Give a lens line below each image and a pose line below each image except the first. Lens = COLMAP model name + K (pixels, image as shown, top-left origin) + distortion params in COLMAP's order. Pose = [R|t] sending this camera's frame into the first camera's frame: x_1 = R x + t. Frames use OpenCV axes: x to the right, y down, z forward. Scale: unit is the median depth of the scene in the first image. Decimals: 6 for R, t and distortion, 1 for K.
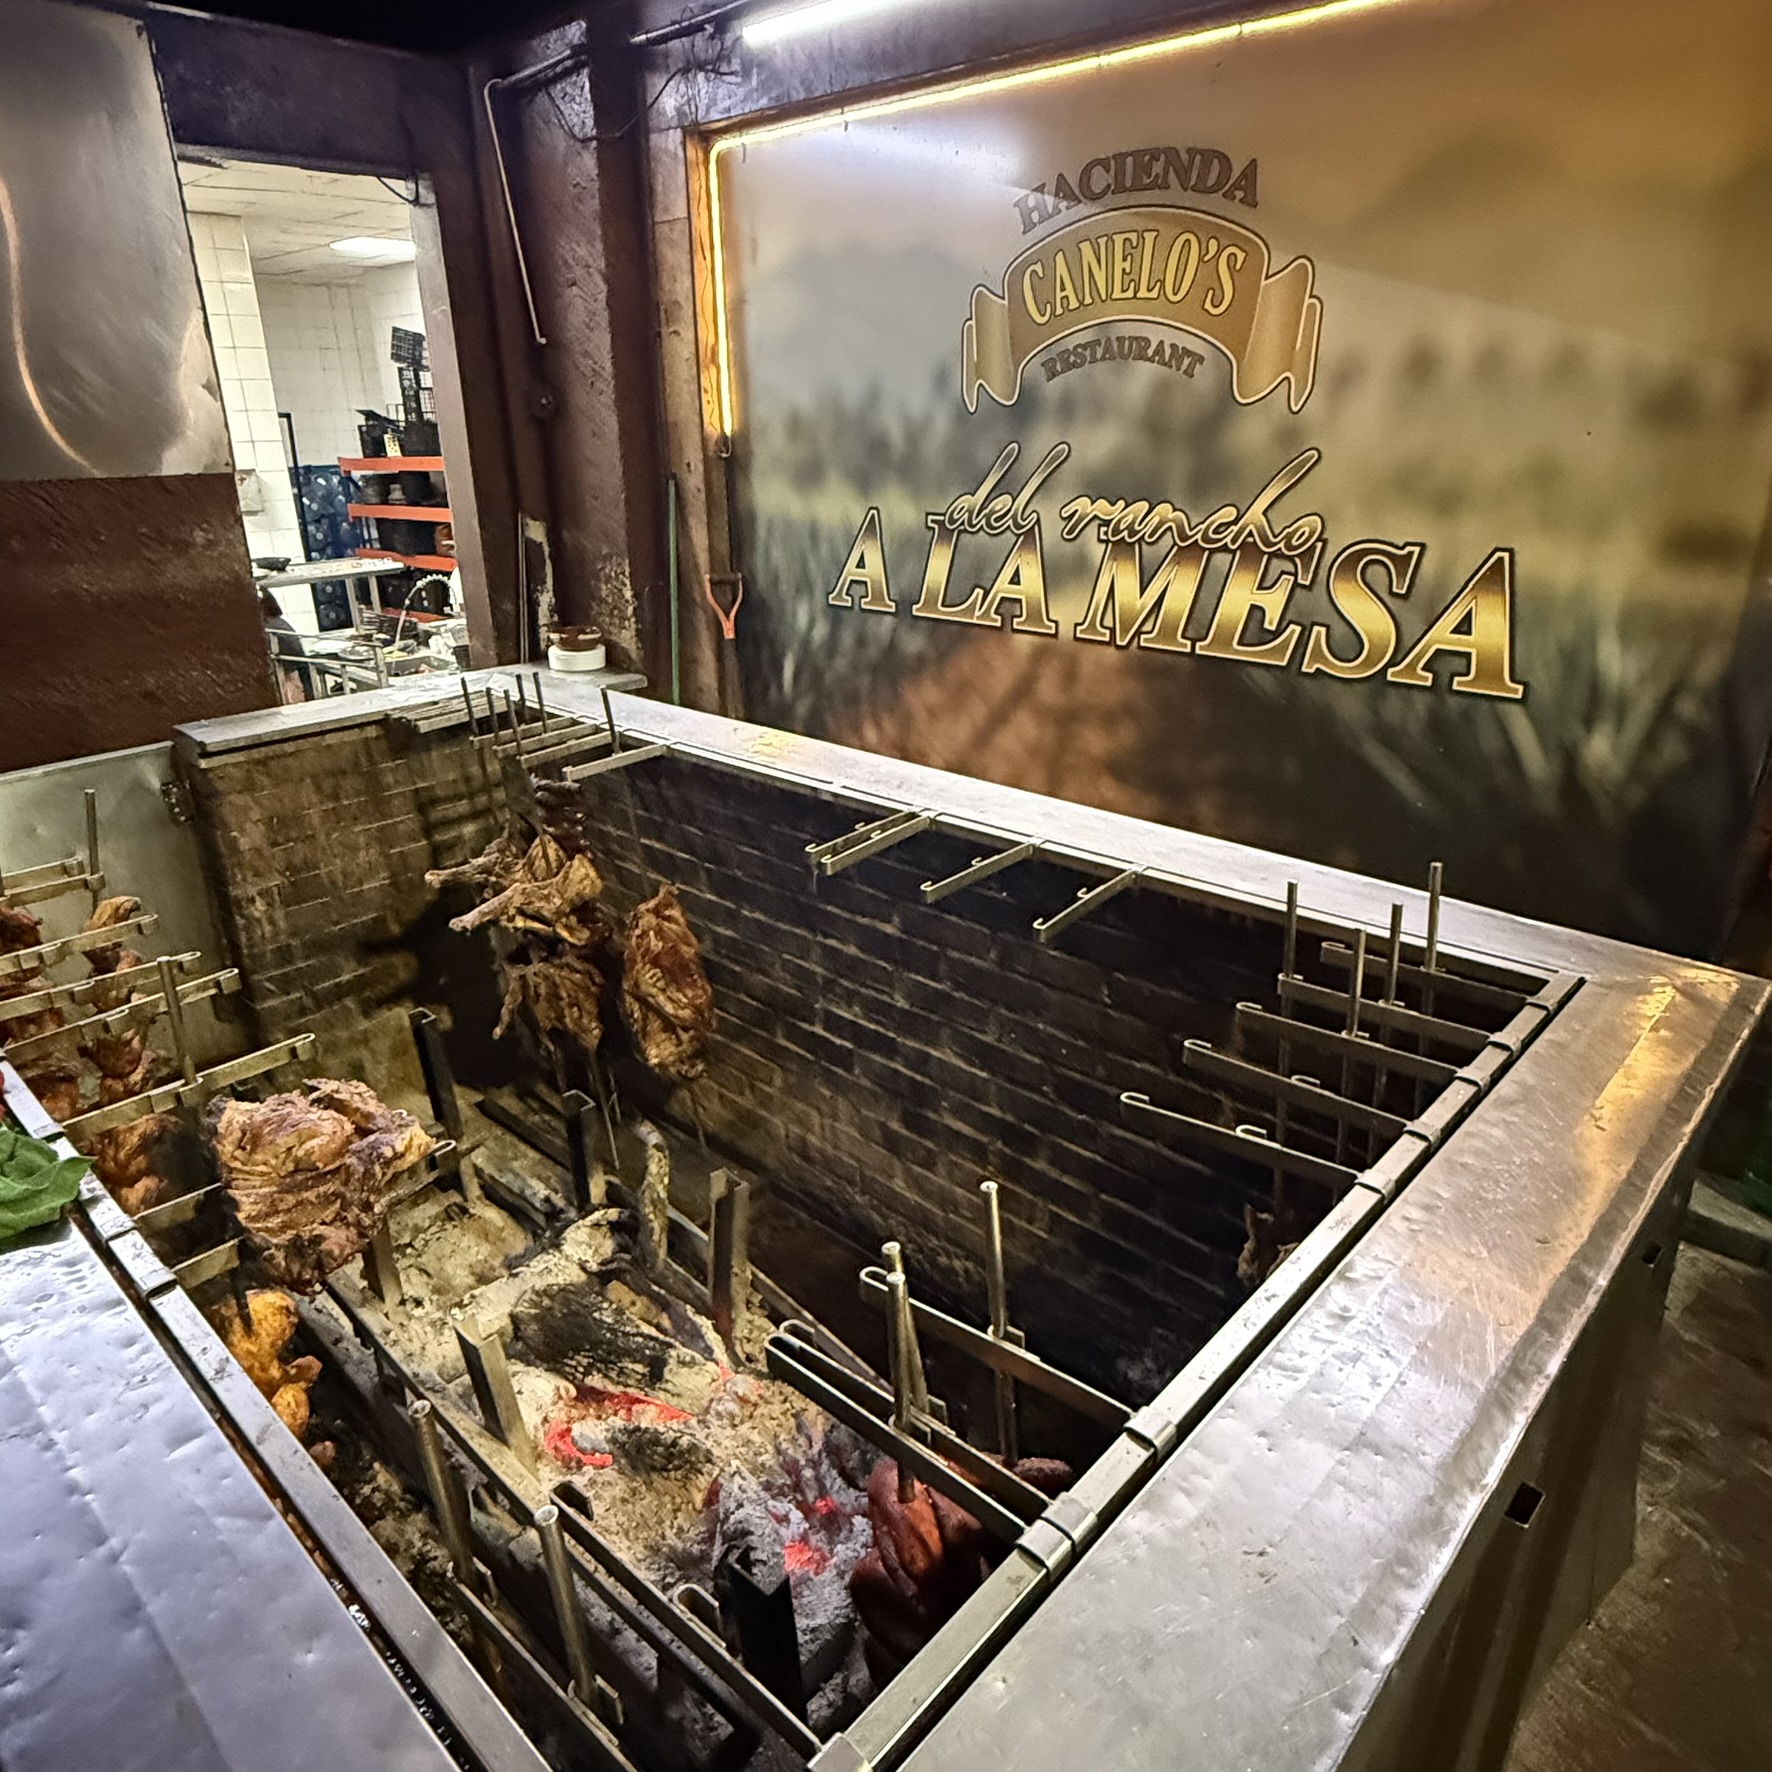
lens RADIAL K [[1218.7, 0, 887.5], [0, 1218.7, 886.2], [0, 0, 1]] dist [0.007197, 0.006785]
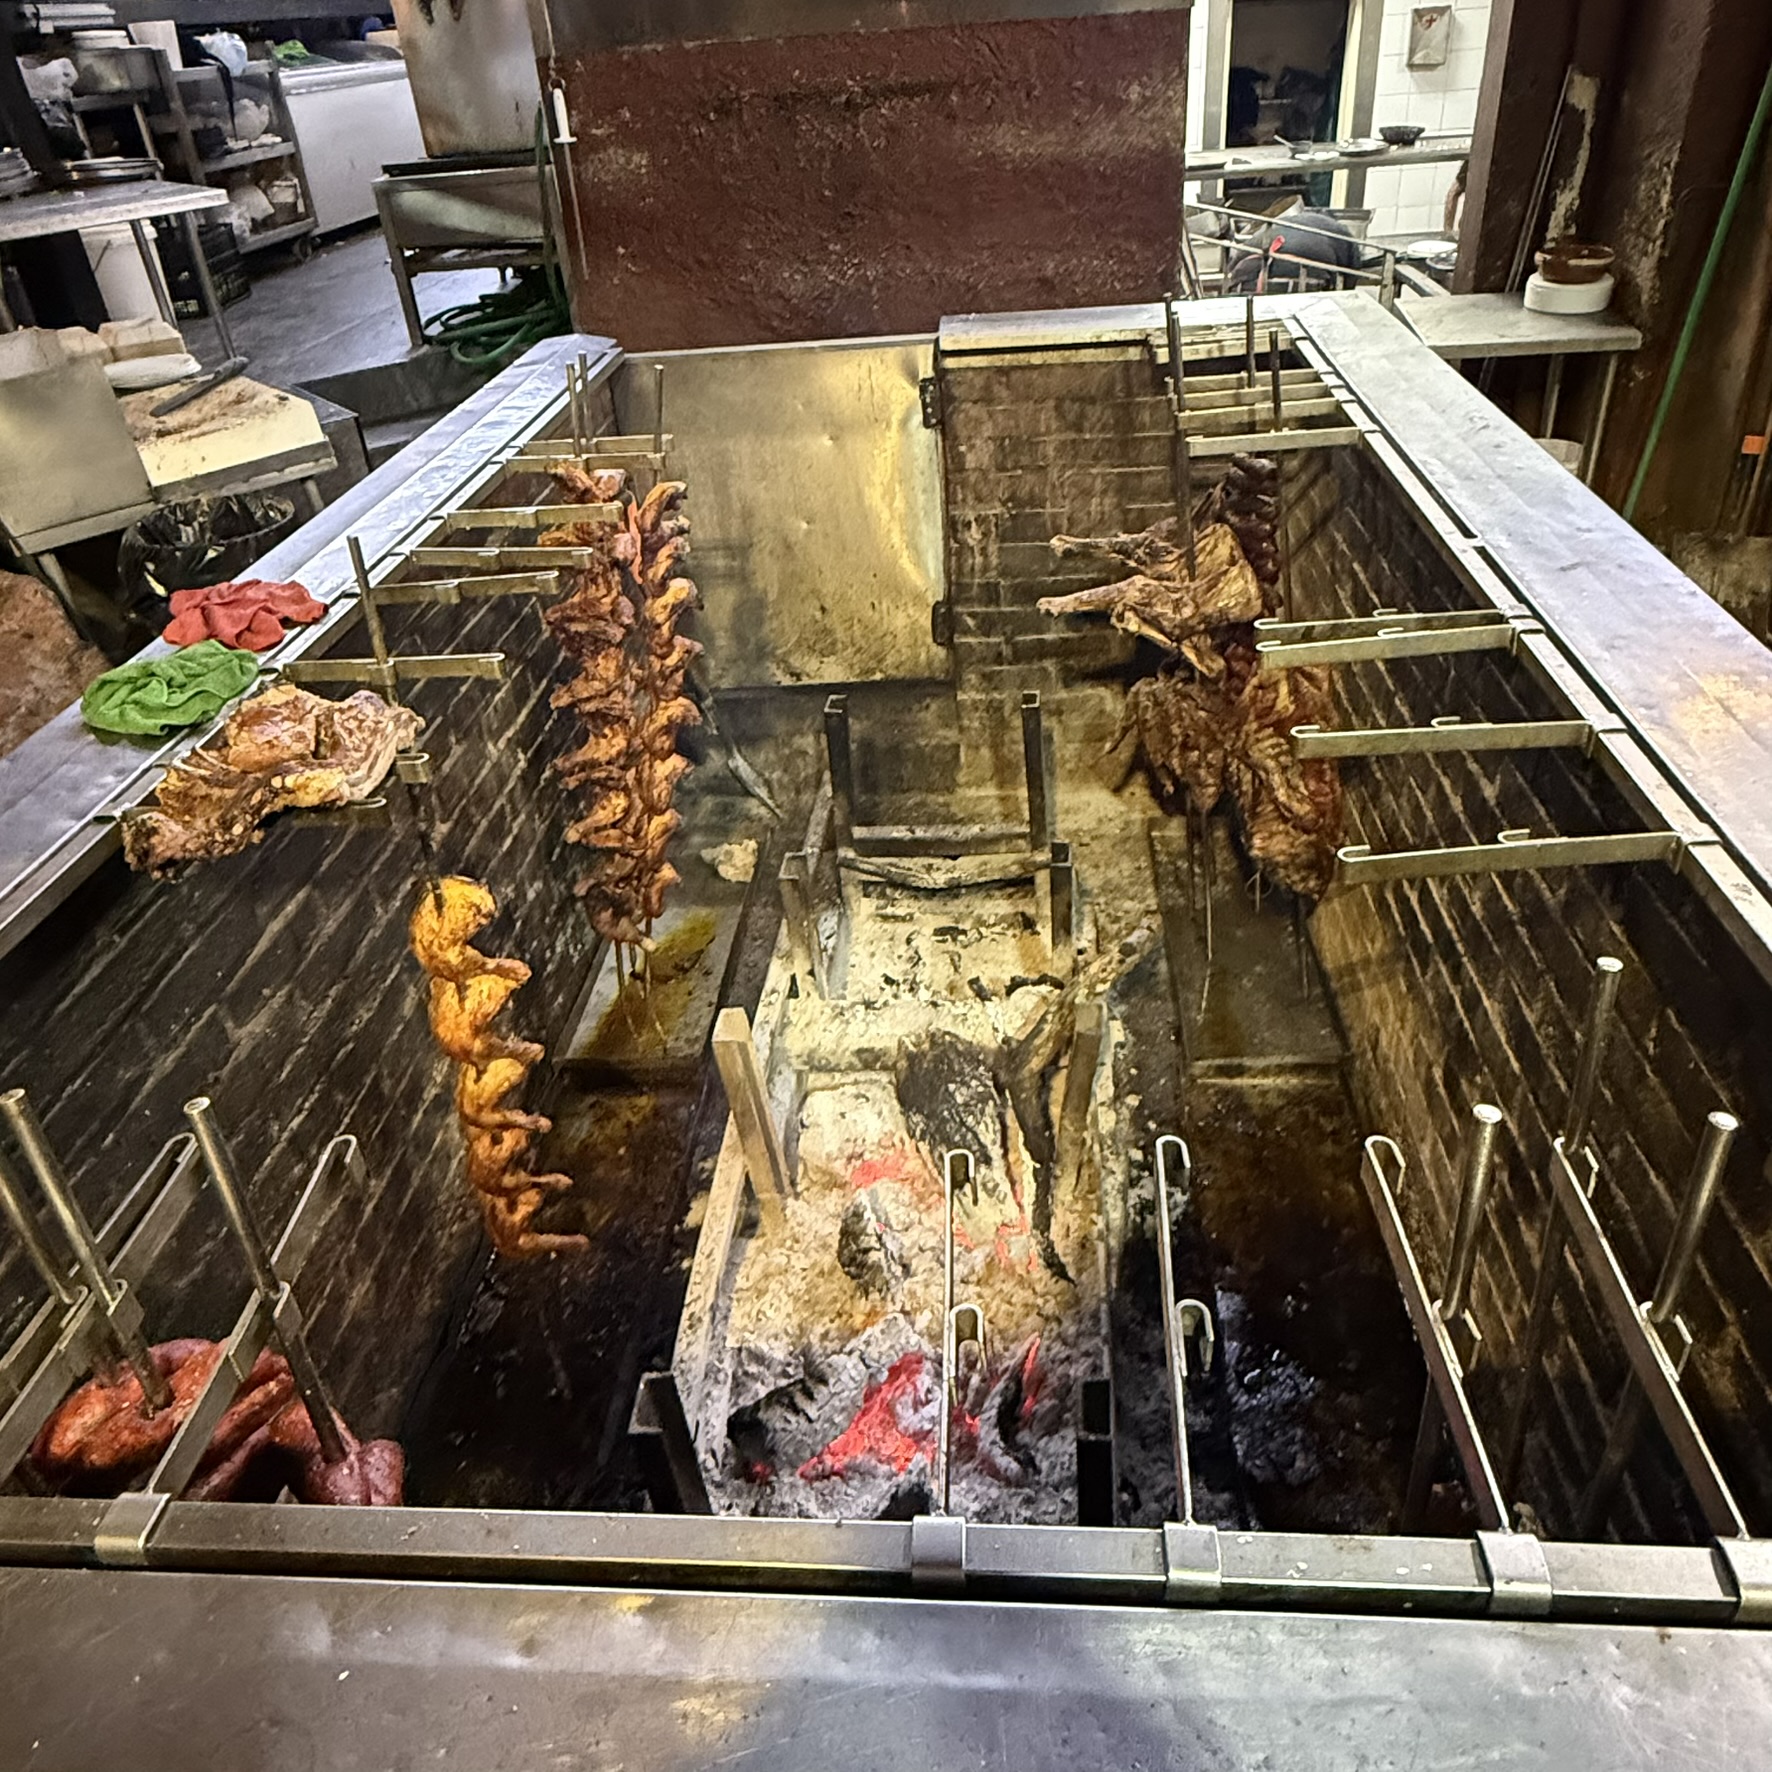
lens RADIAL K [[1385.6, 0, 885.9], [0, 1385.6, 884.0], [0, 0, 1]] dist [0.004583, -0.006464]
pose [[0.625940, 0.398891, -0.670138, 0.250999], [-0.232846, 0.915688, 0.327563, -0.068527], [0.744300, -0.048996, 0.666046, 0.240414]]
